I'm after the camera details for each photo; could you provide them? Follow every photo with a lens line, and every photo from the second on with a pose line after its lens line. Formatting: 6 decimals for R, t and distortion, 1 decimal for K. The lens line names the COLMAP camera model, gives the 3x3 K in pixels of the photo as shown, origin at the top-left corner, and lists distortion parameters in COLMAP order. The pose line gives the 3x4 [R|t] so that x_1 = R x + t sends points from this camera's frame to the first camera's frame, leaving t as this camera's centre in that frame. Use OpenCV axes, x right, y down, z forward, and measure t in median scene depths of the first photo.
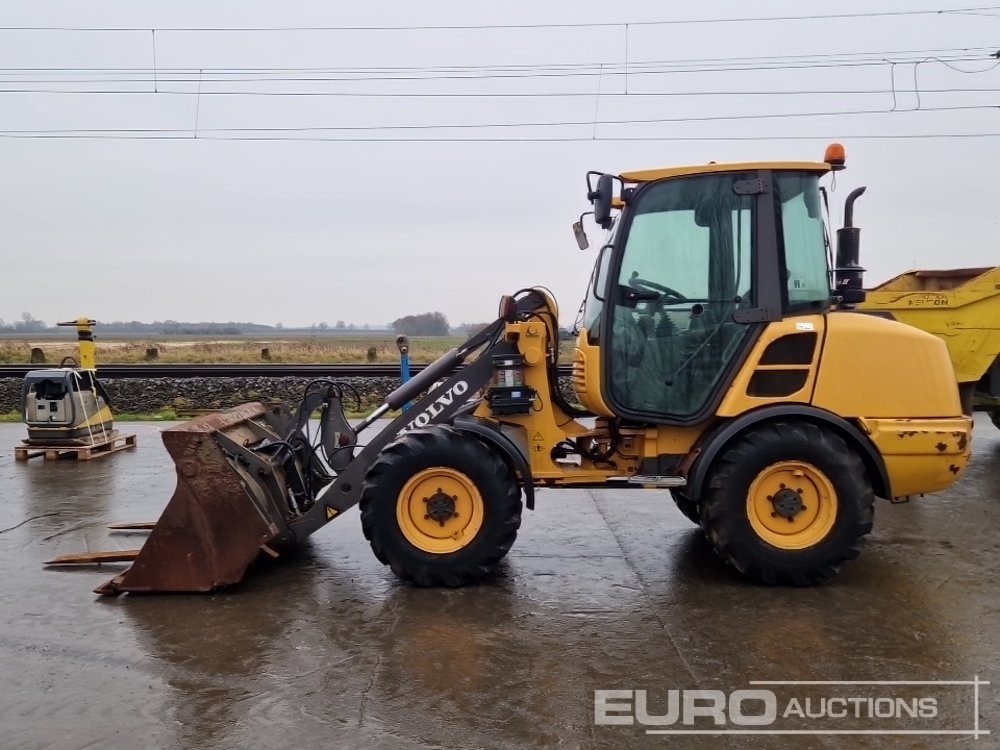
lens RADIAL K [[899.1, 0, 500.0], [0, 899.1, 375.0], [0, 0, 1]] dist [0.069434, -0.017439]
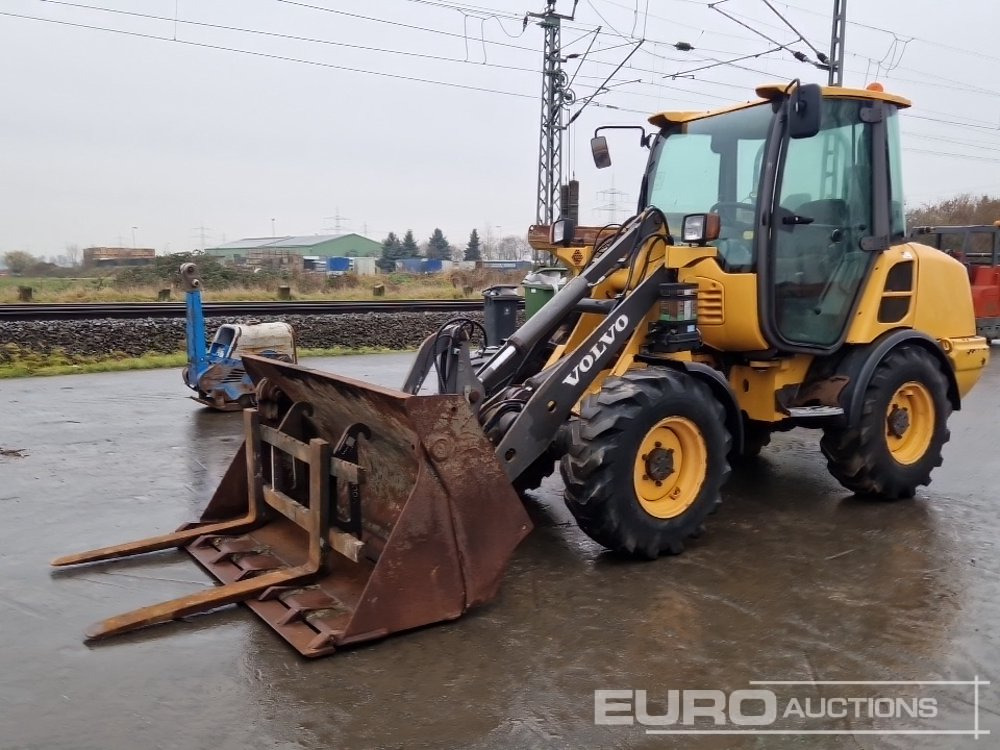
lens RADIAL K [[899.1, 0, 500.0], [0, 899.1, 375.0], [0, 0, 1]] dist [0.069434, -0.017439]
pose [[0.810955, -0.059399, 0.582086, -0.680039], [0.021836, 0.997213, 0.071339, 0.000032], [-0.584701, -0.045142, 0.809992, 0.410130]]
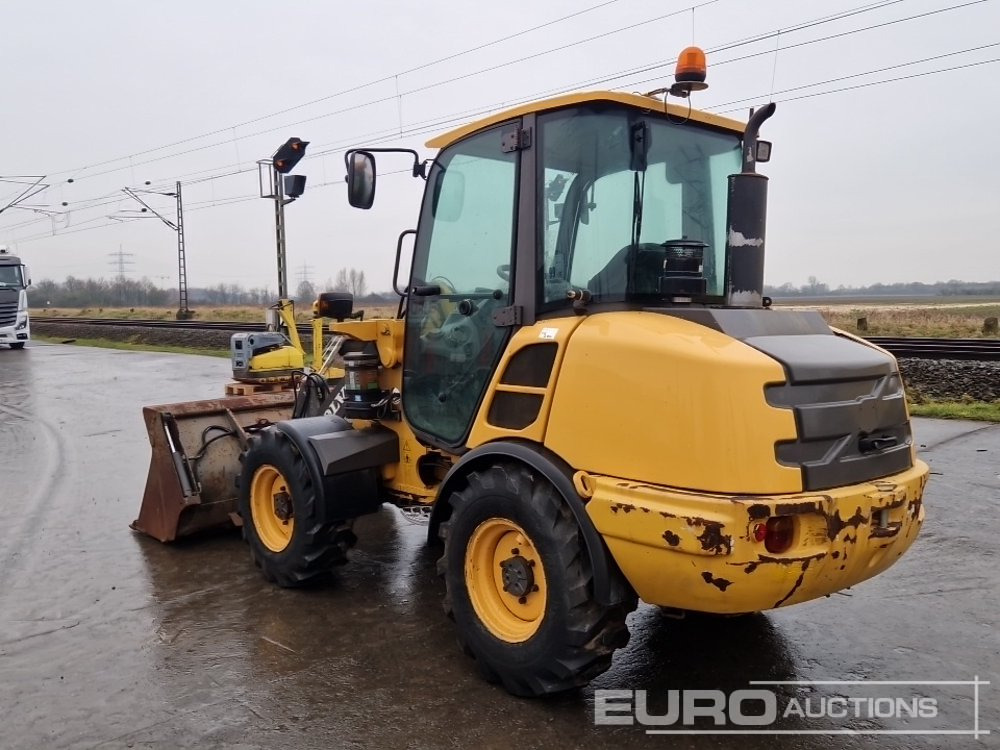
lens RADIAL K [[899.1, 0, 500.0], [0, 899.1, 375.0], [0, 0, 1]] dist [0.069434, -0.017439]
pose [[0.681817, 0.058026, -0.729218, 0.824964], [-0.027027, 0.998167, 0.054157, -0.058495], [0.731024, -0.017217, 0.682135, 0.499227]]
